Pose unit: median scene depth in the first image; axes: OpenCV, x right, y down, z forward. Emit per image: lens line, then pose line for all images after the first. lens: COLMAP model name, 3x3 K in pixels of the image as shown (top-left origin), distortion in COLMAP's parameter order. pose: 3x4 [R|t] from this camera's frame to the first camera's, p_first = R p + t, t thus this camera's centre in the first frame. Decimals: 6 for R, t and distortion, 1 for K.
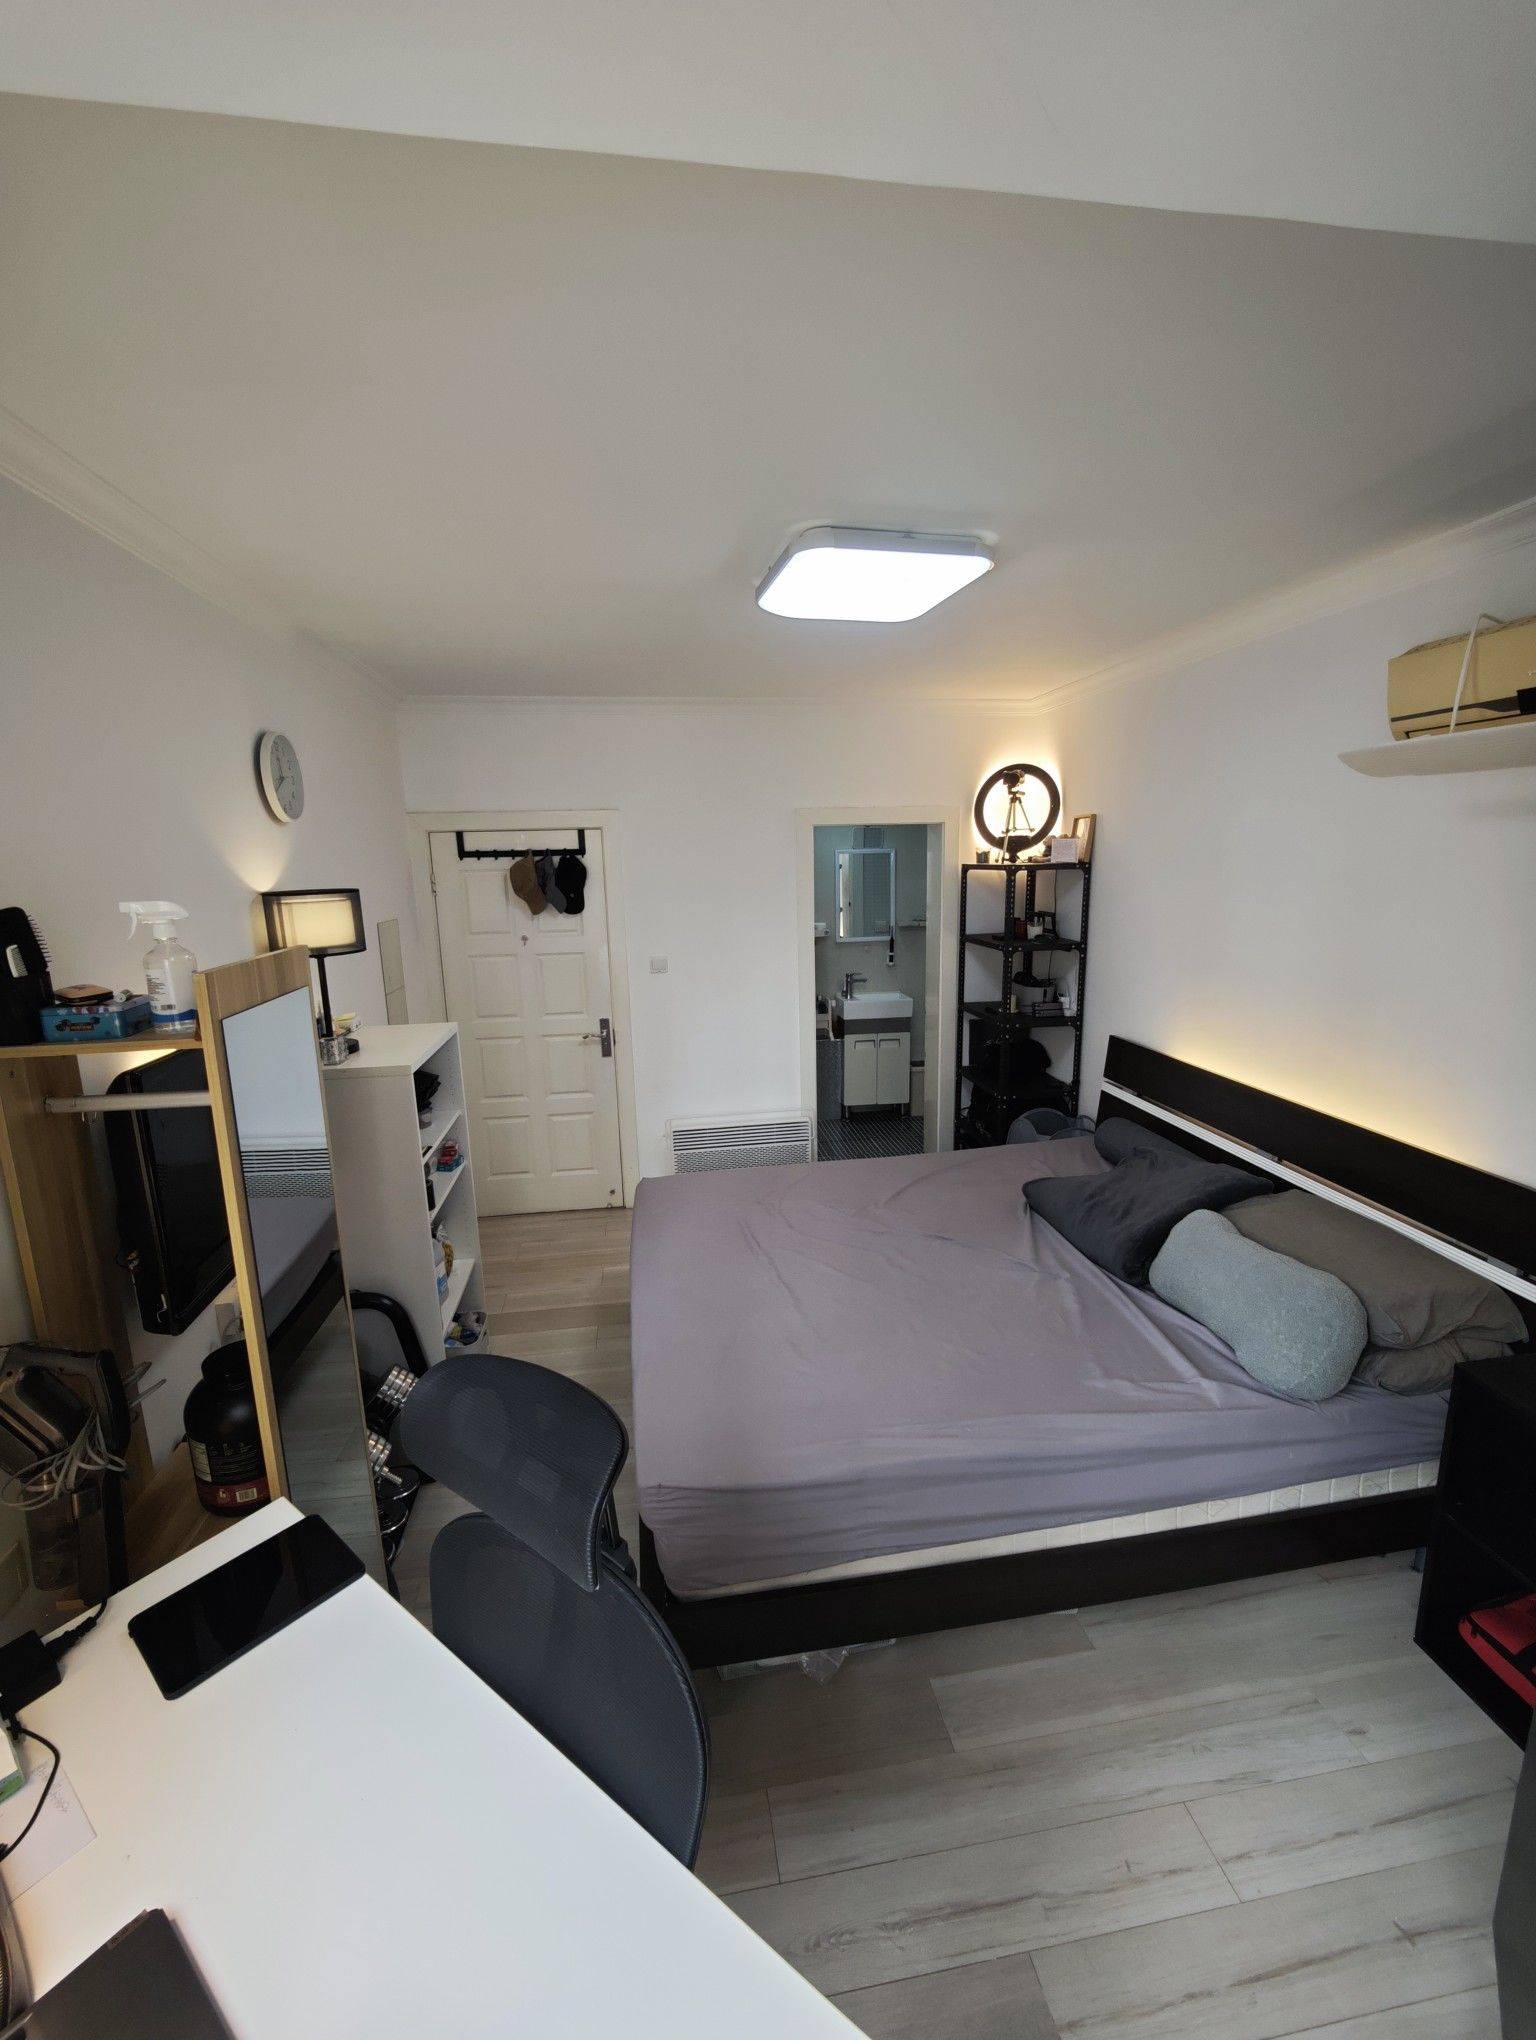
lens RADIAL K [[851.5, 0, 773.6], [0, 851.5, 1018.9], [0, 0, 1]] dist [0.001437, 0.000277]
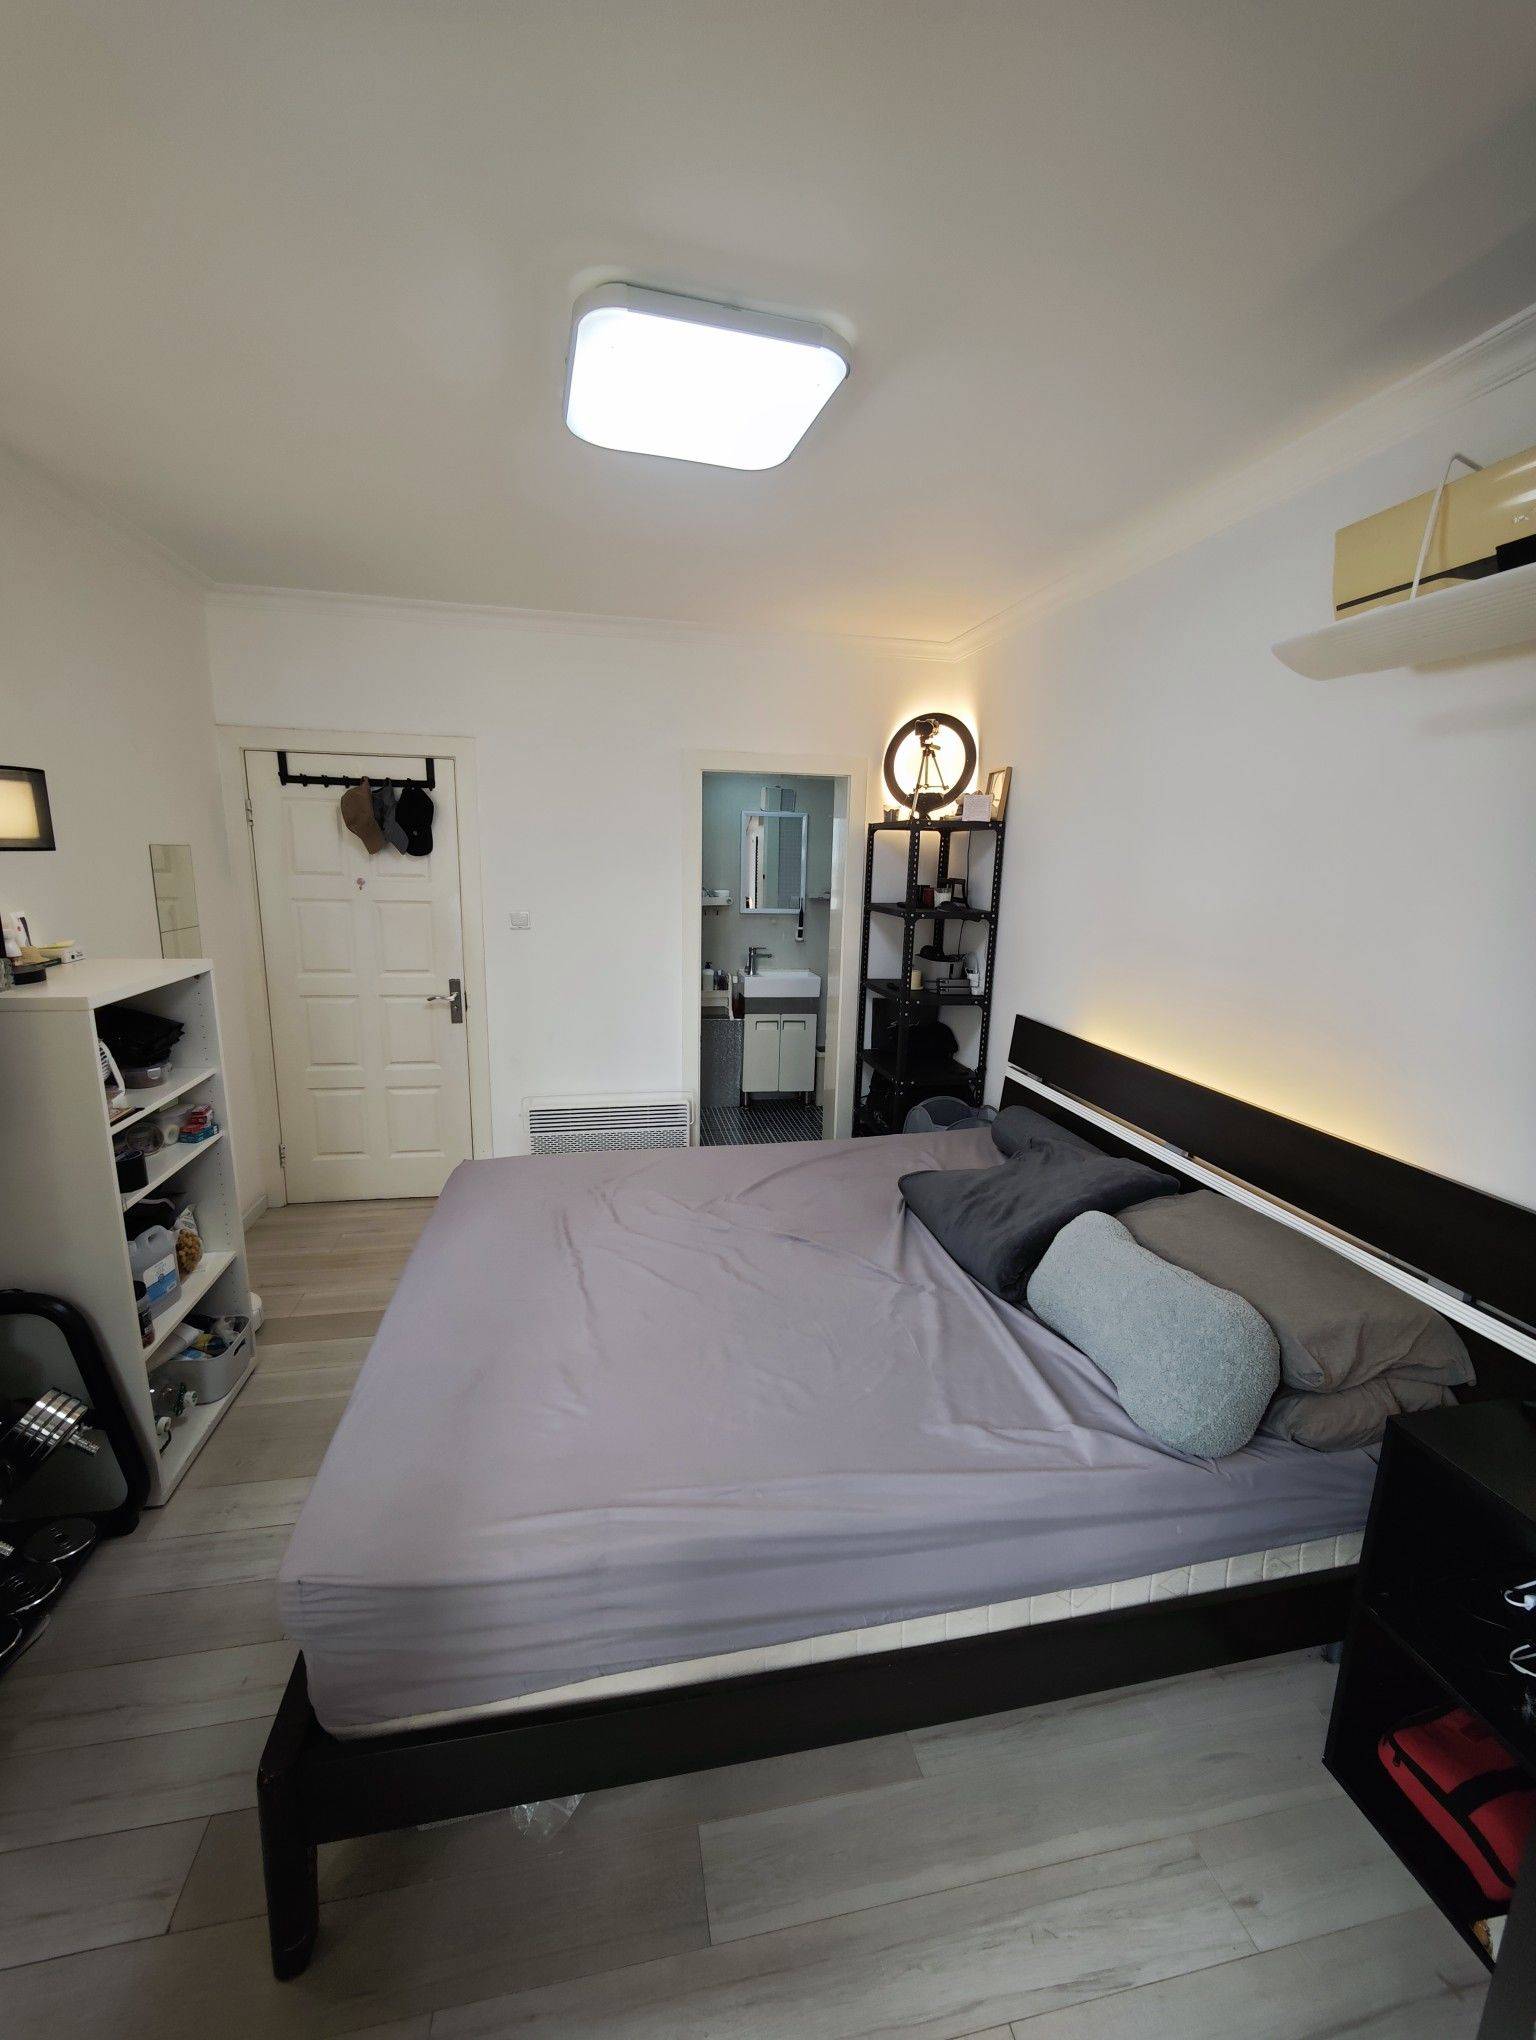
lens RADIAL K [[851.5, 0, 772.3], [0, 851.5, 1017.0], [0, 0, 1]] dist [0.001437, 0.000277]
pose [[0.997878, 0.036693, 0.053791, 0.137420], [-0.036671, 0.999326, -0.001401, 0.047309], [-0.053806, -0.000574, 0.998551, 0.188680]]
